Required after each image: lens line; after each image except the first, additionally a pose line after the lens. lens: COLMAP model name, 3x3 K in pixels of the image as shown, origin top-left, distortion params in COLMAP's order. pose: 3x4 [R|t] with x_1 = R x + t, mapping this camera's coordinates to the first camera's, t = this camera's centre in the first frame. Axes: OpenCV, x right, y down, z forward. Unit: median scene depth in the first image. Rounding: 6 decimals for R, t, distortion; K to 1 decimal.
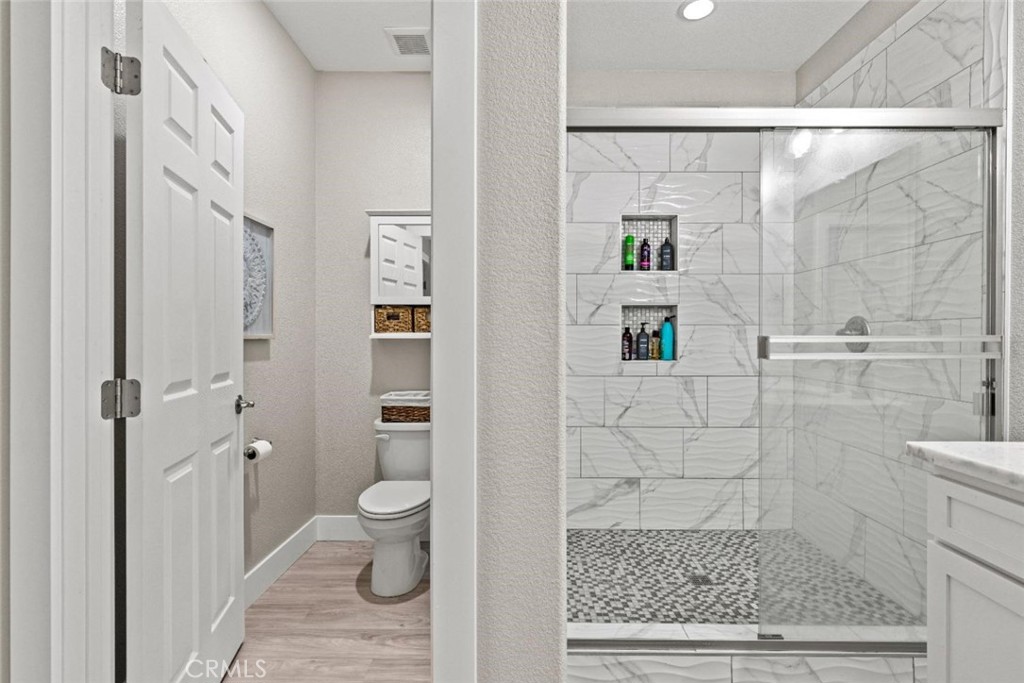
lens RADIAL K [[490.0, 0, 512.7], [0, 490.0, 342.3], [0, 0, 1]] dist [0.002126, -0.001256]
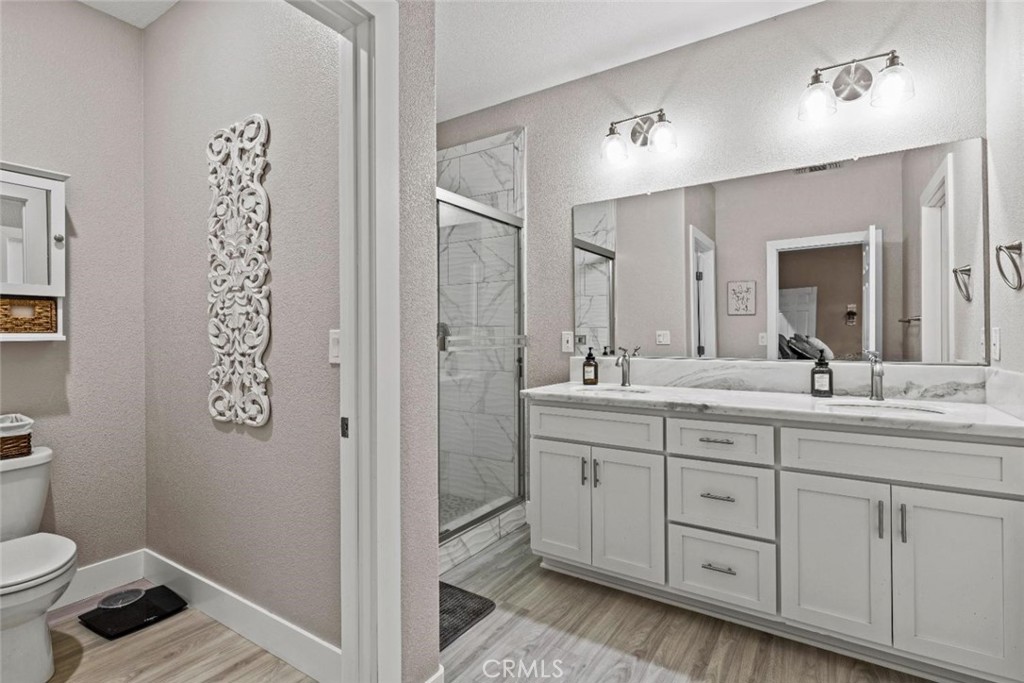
lens RADIAL K [[490.0, 0, 518.4], [0, 490.0, 339.1], [0, 0, 1]] dist [0.002126, -0.001256]
pose [[0.535924, -0.010426, 0.844202, -0.579250], [0.014215, 0.999893, 0.003325, -0.004886], [-0.844146, 0.010218, 0.536016, -0.021900]]
